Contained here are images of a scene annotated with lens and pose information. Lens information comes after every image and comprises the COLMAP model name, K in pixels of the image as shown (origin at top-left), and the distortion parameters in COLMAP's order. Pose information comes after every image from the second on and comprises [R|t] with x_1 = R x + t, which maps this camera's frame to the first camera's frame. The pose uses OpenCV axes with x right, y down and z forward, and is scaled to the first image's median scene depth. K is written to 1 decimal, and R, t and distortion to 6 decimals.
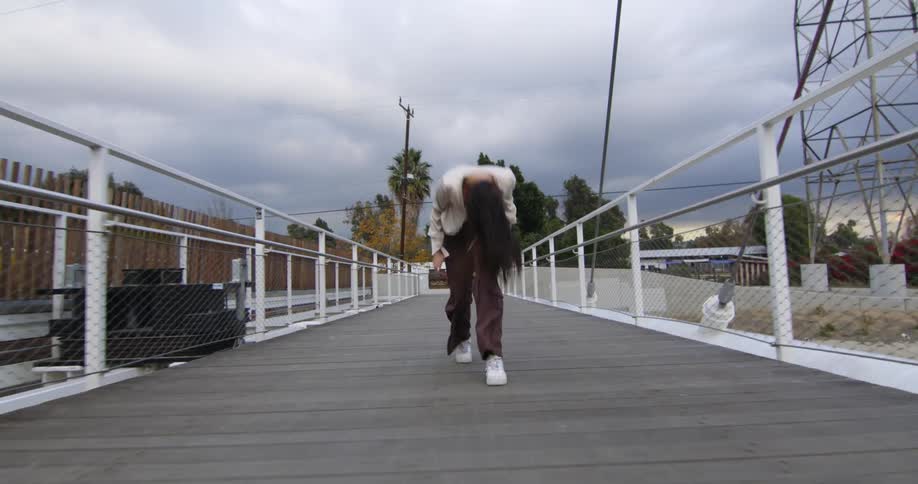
lens RADIAL K [[525.3, 0, 461.1], [0, 525.3, 241.3], [0, 0, 1]] dist [-0.000138, -0.001989]
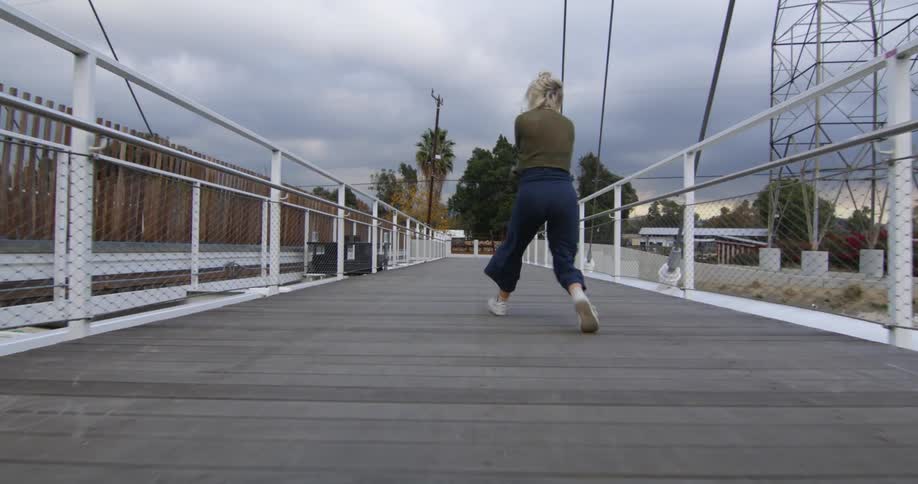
lens RADIAL K [[504.7, 0, 466.0], [0, 504.7, 242.6], [0, 0, 1]] dist [0.003664, -0.014484]
pose [[0.998573, 0.050292, -0.017987, -0.004754], [-0.048998, 0.996596, 0.066293, -0.012037], [0.021260, -0.065317, 0.997638, -0.167731]]
